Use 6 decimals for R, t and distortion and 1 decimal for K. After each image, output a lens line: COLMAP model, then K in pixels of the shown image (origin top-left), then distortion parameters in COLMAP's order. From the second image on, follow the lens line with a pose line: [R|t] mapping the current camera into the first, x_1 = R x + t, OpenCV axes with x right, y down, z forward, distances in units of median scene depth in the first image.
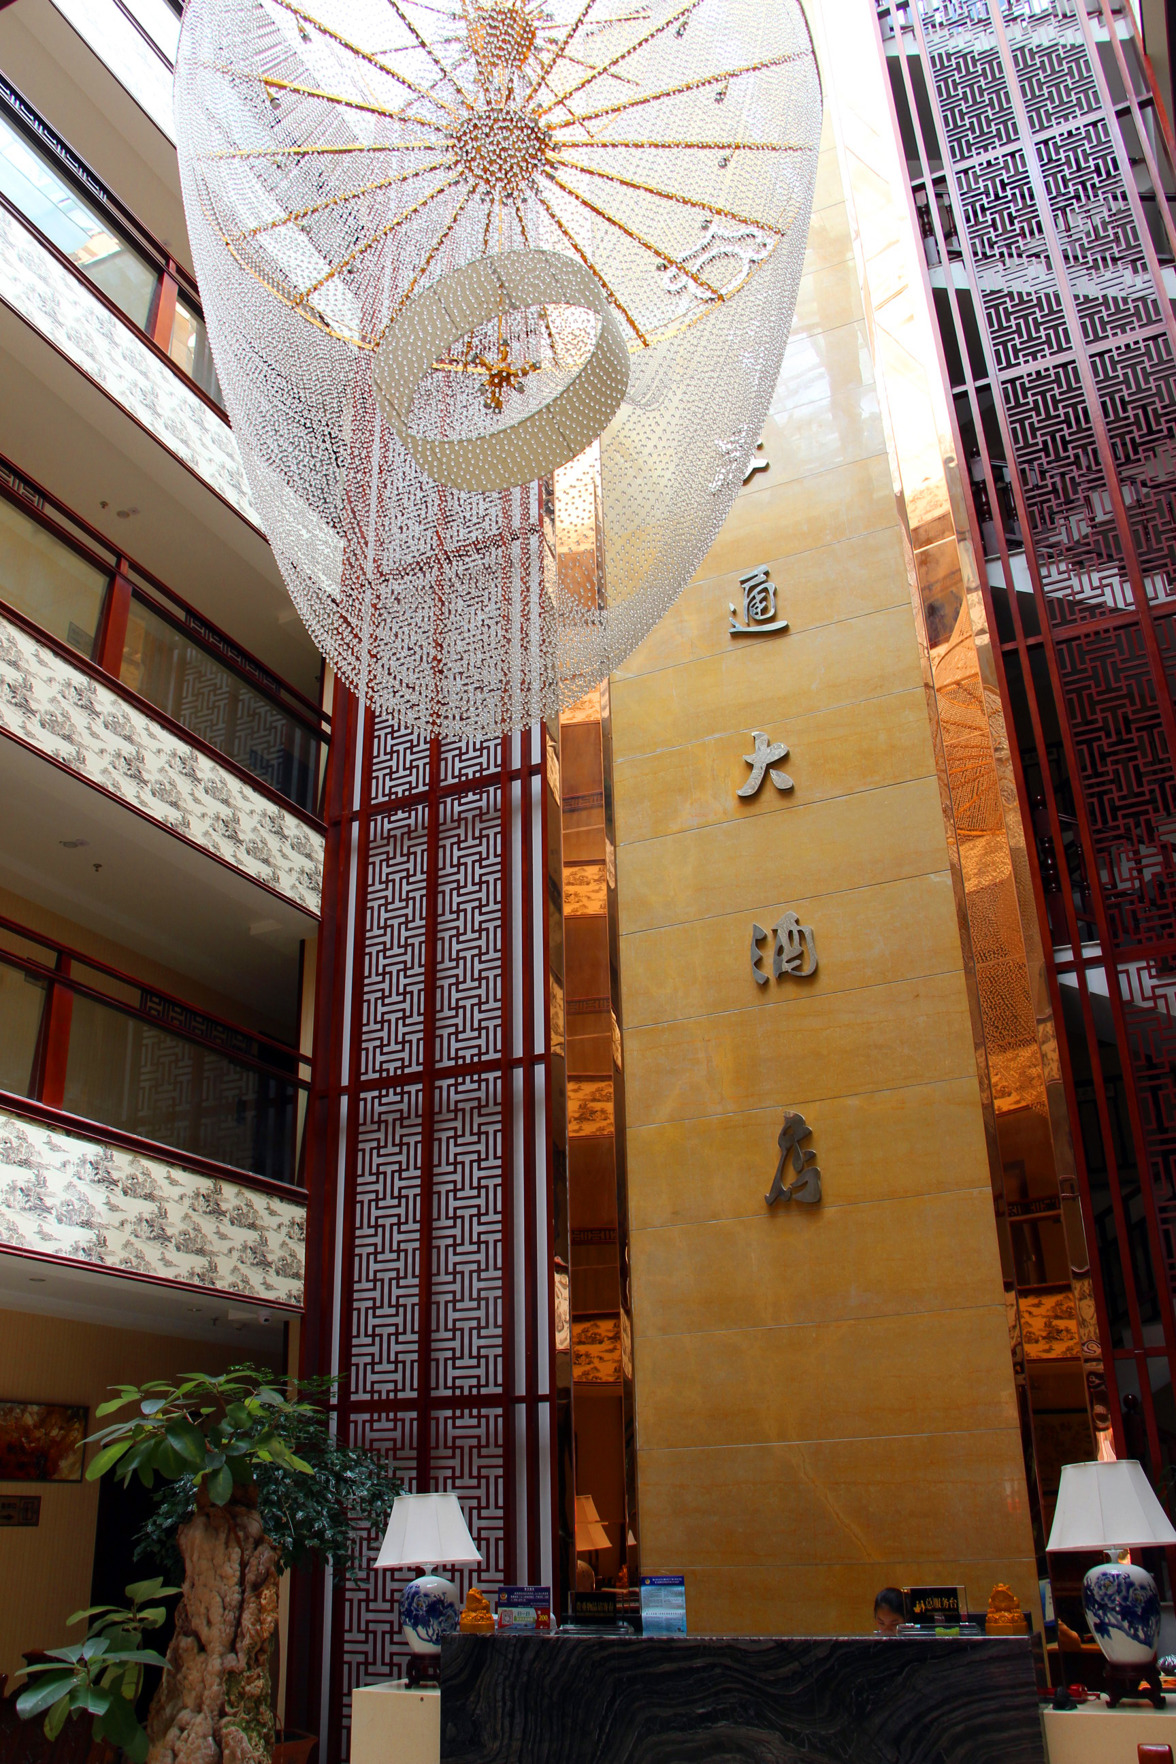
lens RADIAL K [[1446.2, 0, 577.2], [0, 1446.2, 882.0], [0, 0, 1]] dist [-0.185965, 0.162186]
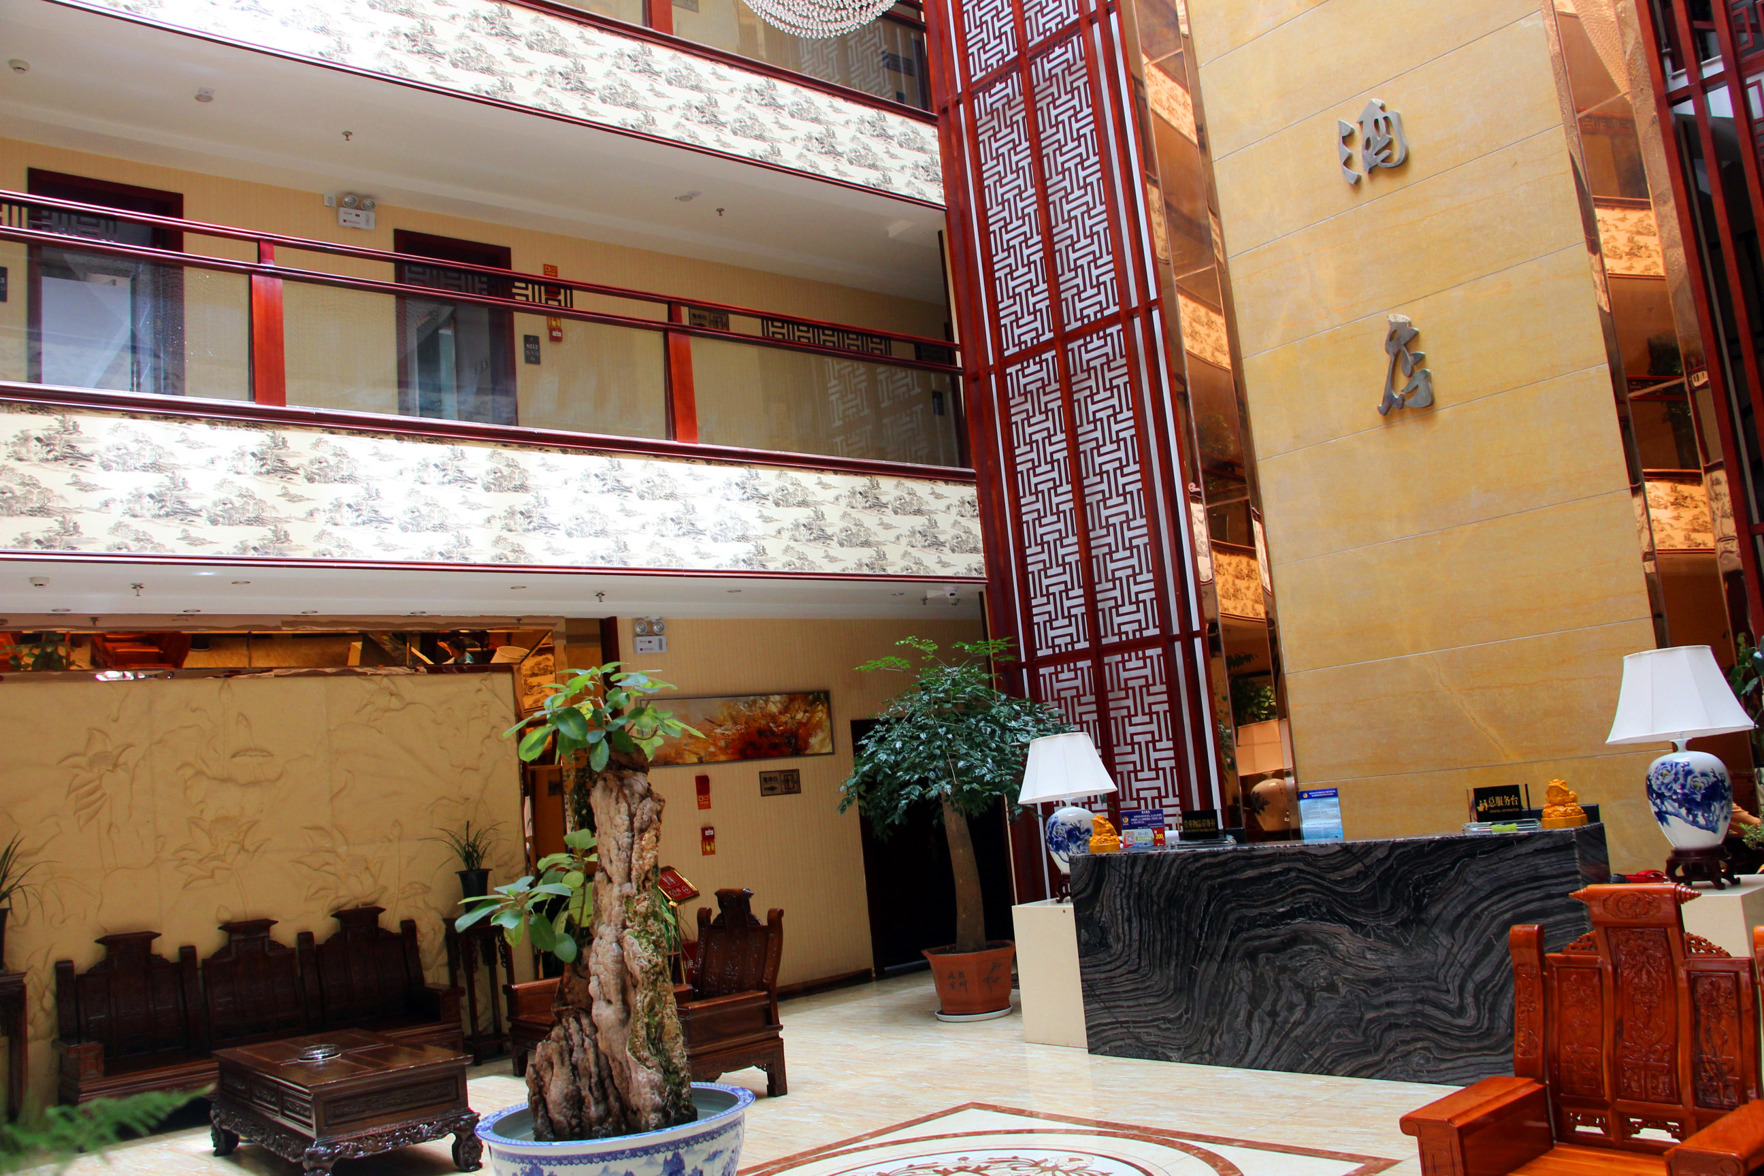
lens RADIAL K [[1446.2, 0, 893.2], [0, 1446.2, 585.7], [0, 0, 1]] dist [-0.185965, 0.162186]
pose [[0.908398, -0.121885, -0.399947, 0.184717], [0.236967, 0.938183, 0.252308, 0.014757], [0.344471, -0.323970, 0.881126, 0.013148]]
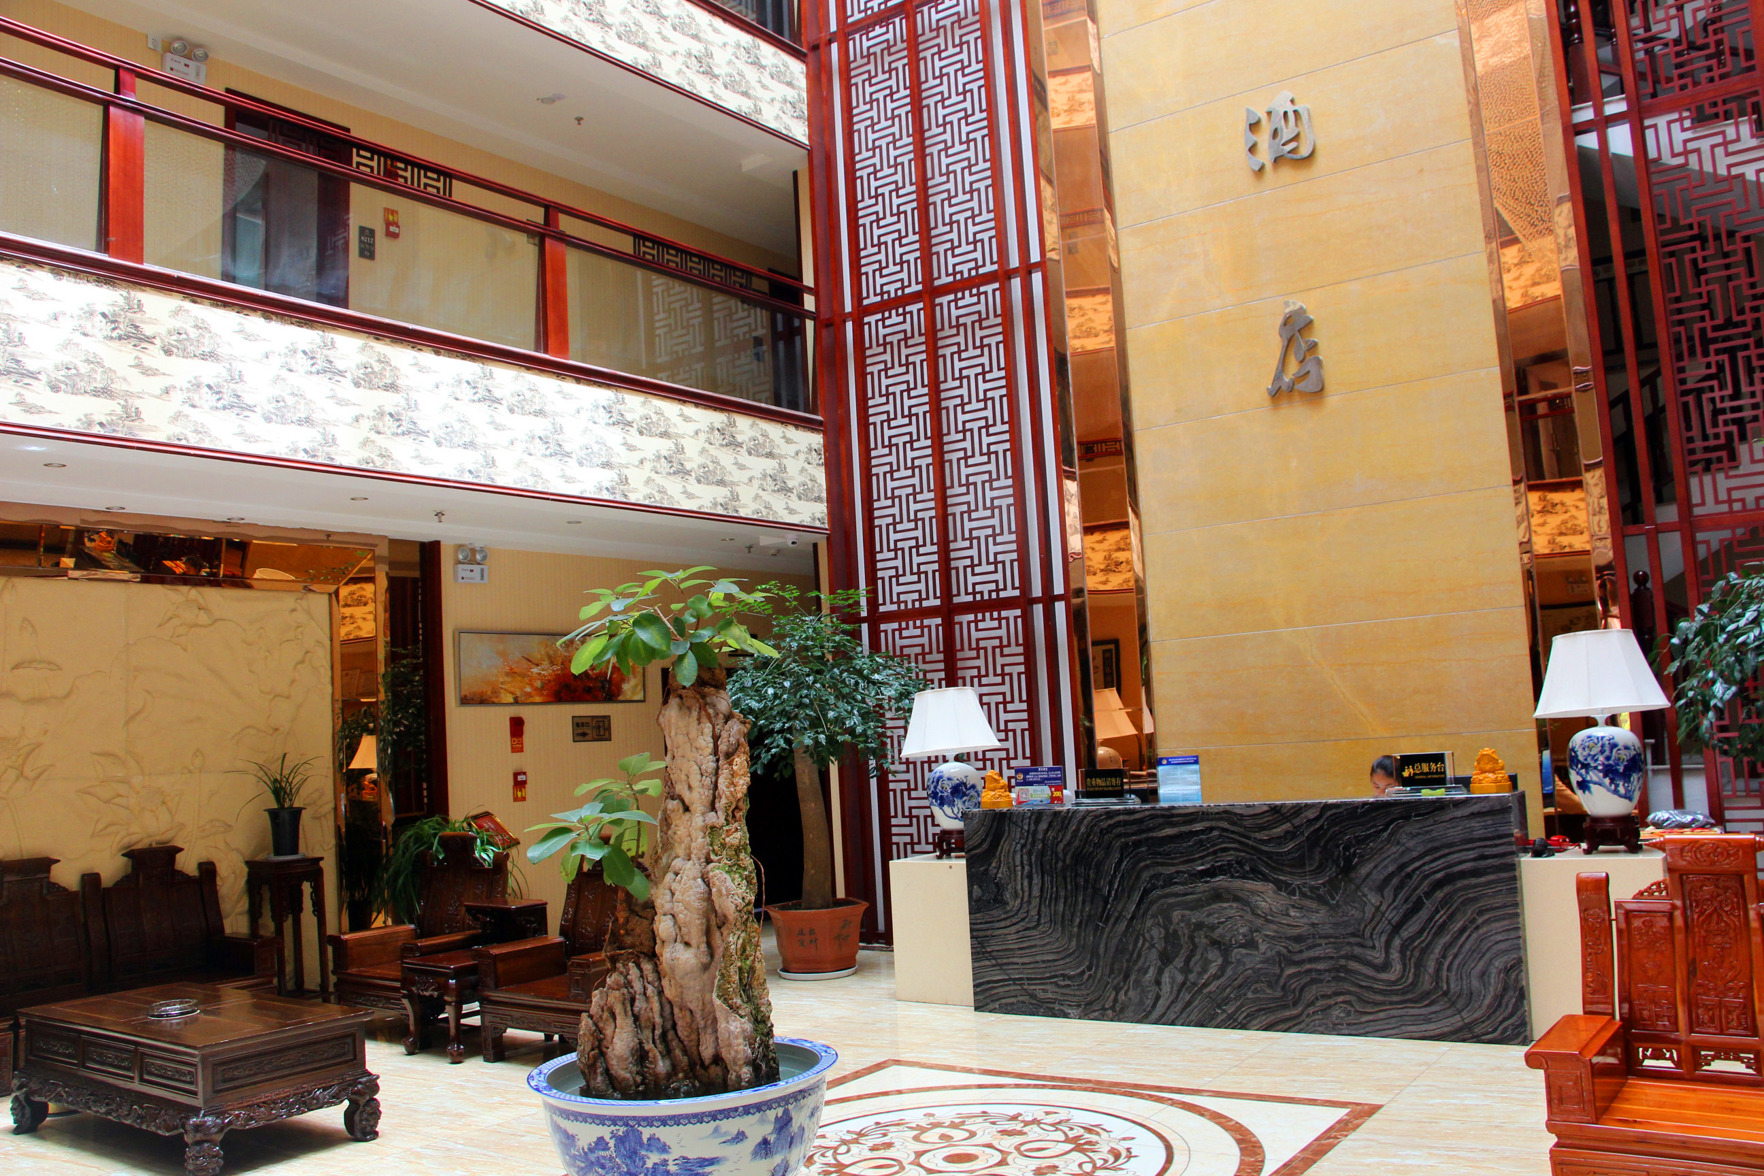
lens RADIAL K [[1443.7, 0, 893.5], [0, 1443.7, 586.2], [0, 0, 1]] dist [-0.187401, 0.163000]
pose [[0.983581, -0.050819, -0.173165, 0.037293], [0.103616, 0.944641, 0.311315, 0.015010], [0.147758, -0.324147, 0.934396, -0.000700]]
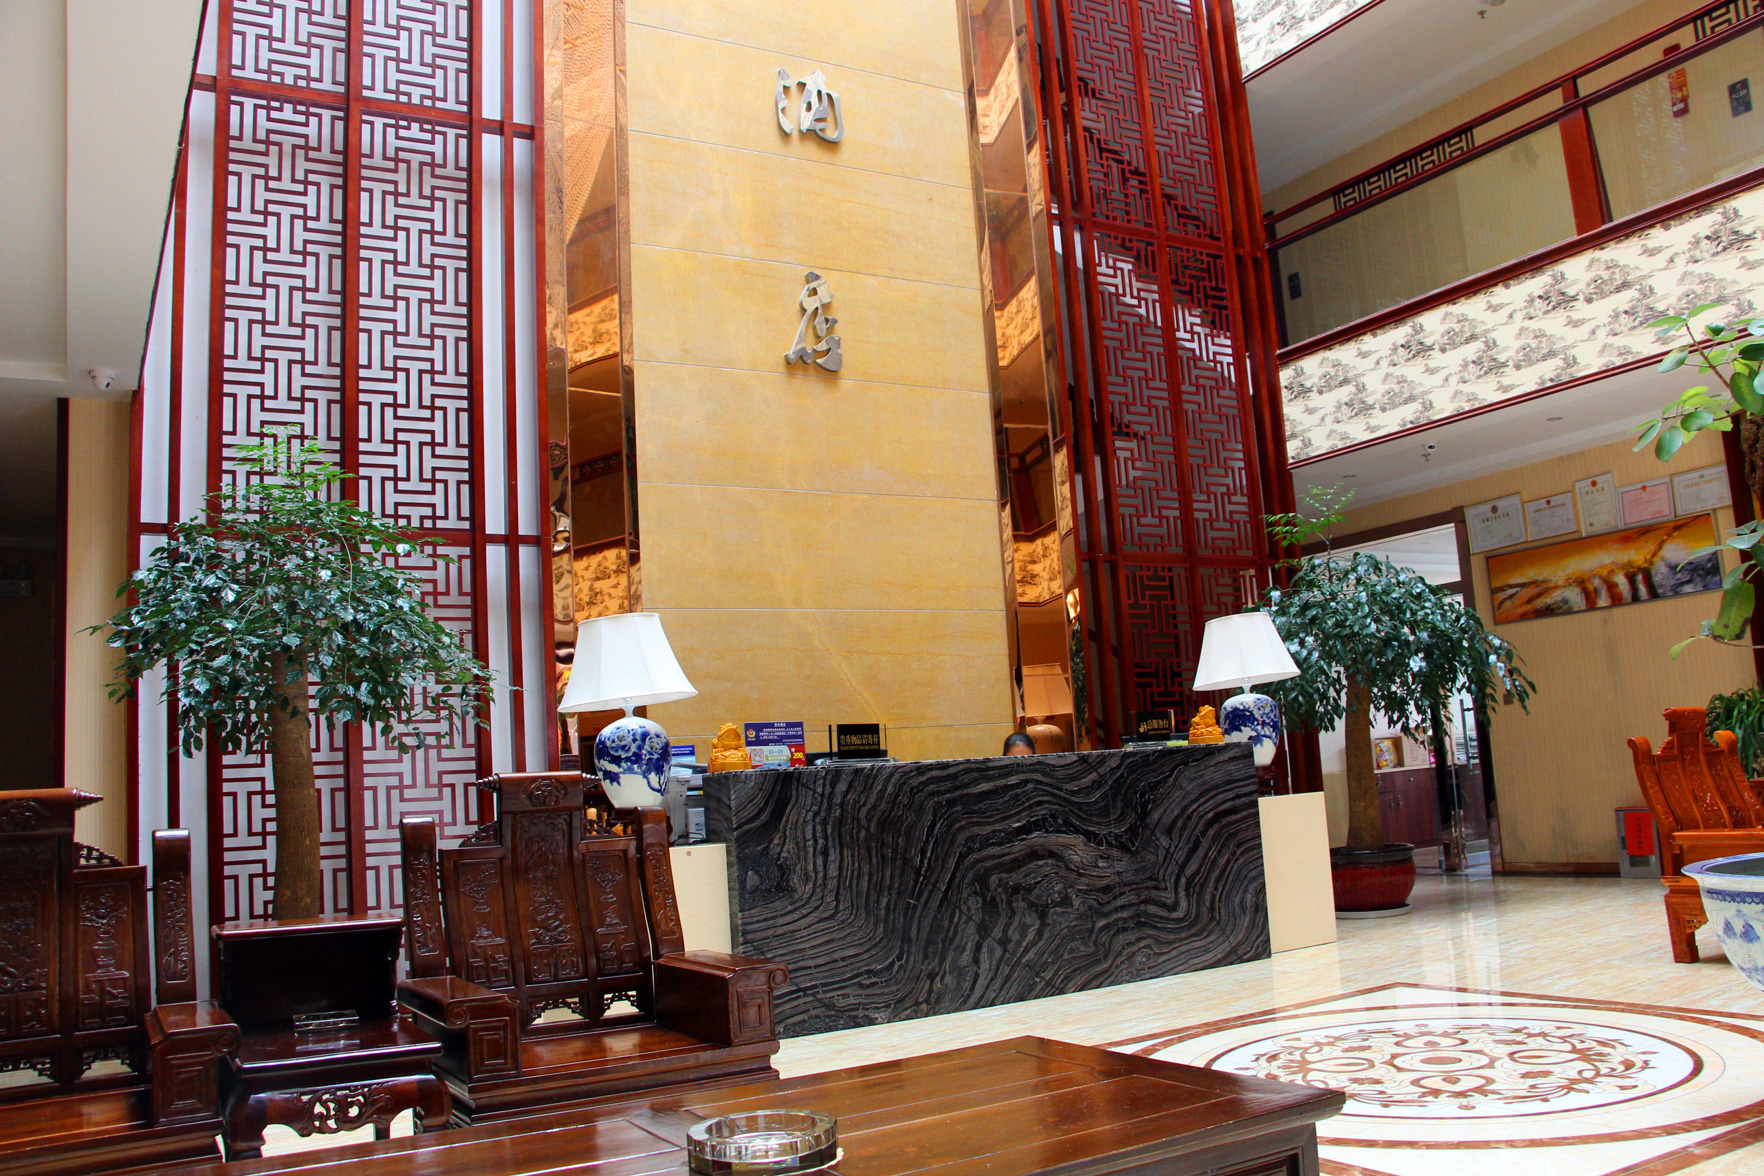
lens RADIAL K [[1446.2, 0, 893.2], [0, 1446.2, 585.7], [0, 0, 1]] dist [-0.185965, 0.162186]
pose [[0.559874, 0.101622, 0.822323, -0.534996], [-0.289423, 0.953922, 0.079167, 0.248137], [-0.776386, -0.282323, 0.563487, 0.349060]]
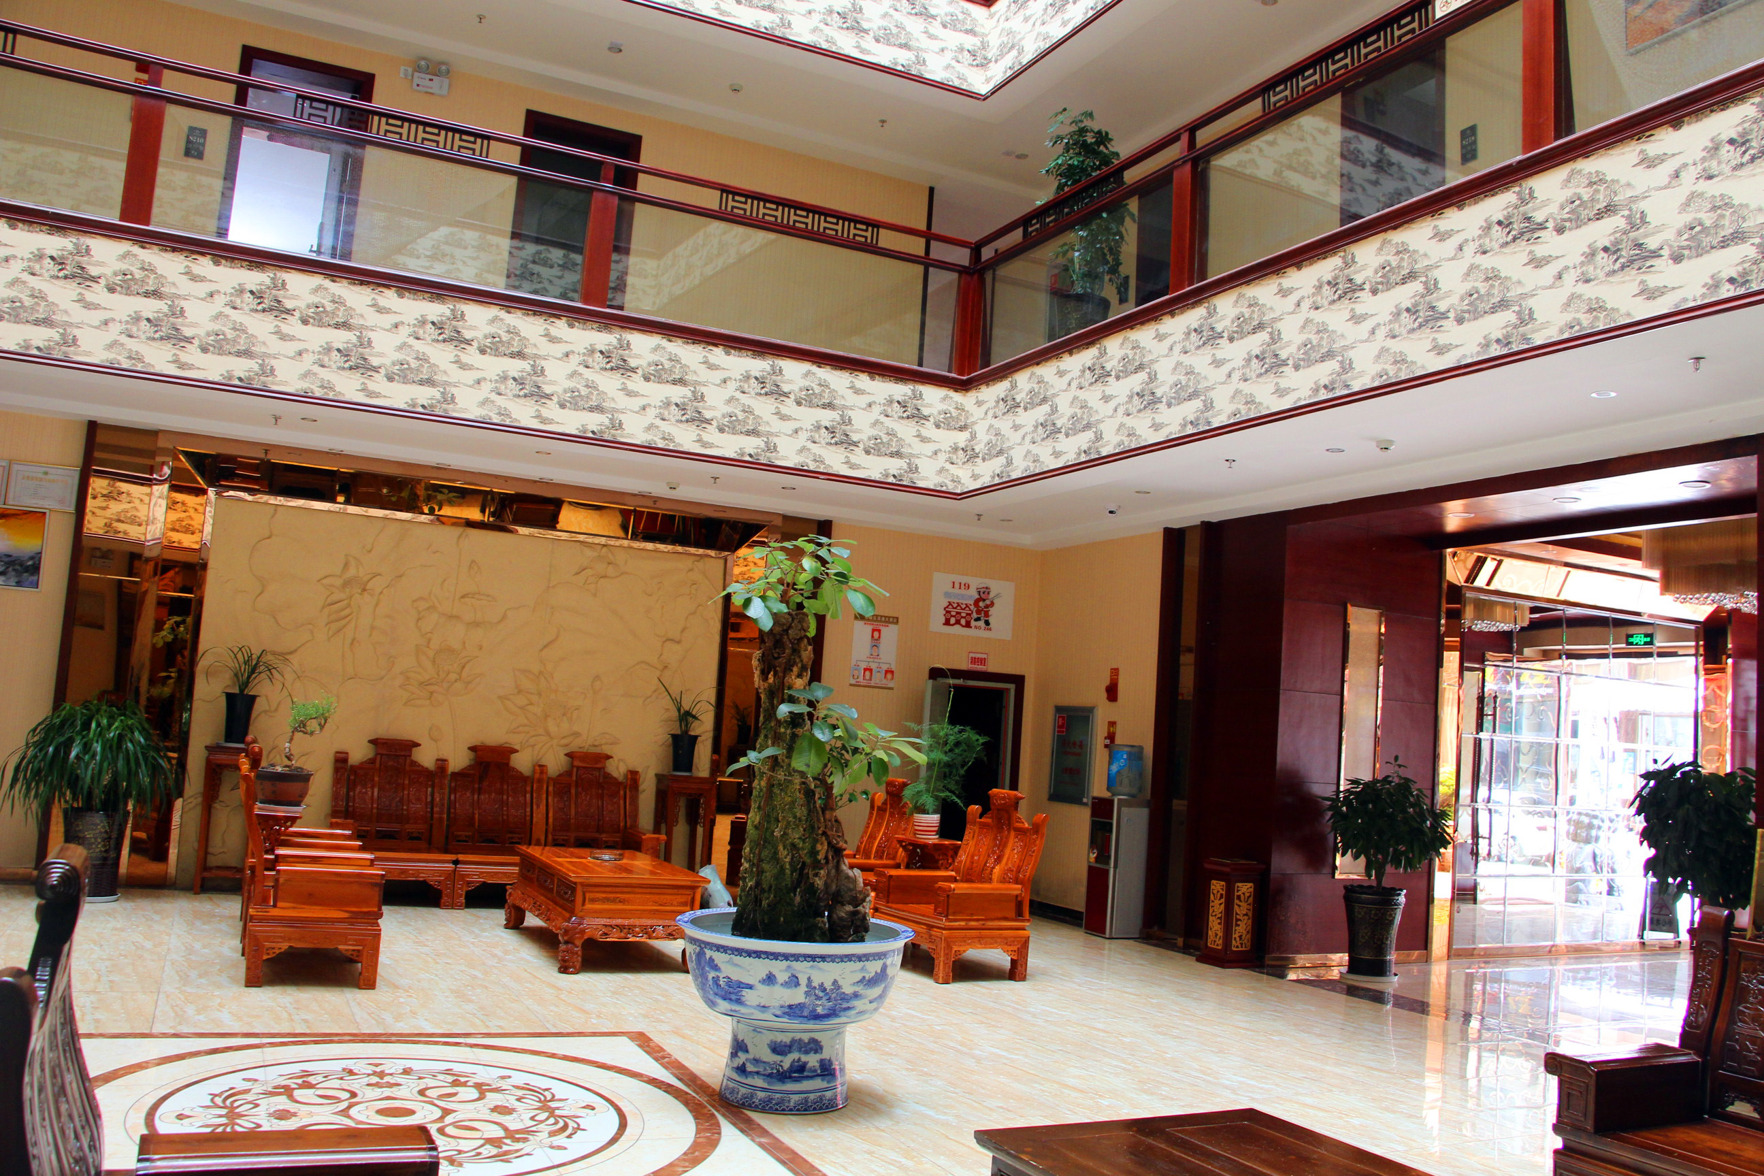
lens RADIAL K [[1443.7, 0, 893.5], [0, 1443.7, 586.2], [0, 0, 1]] dist [-0.187401, 0.163000]
pose [[-0.783743, 0.034237, 0.620141, -0.471349], [-0.297880, 0.855426, -0.423691, 0.378387], [-0.544991, -0.516792, -0.660235, 0.735081]]
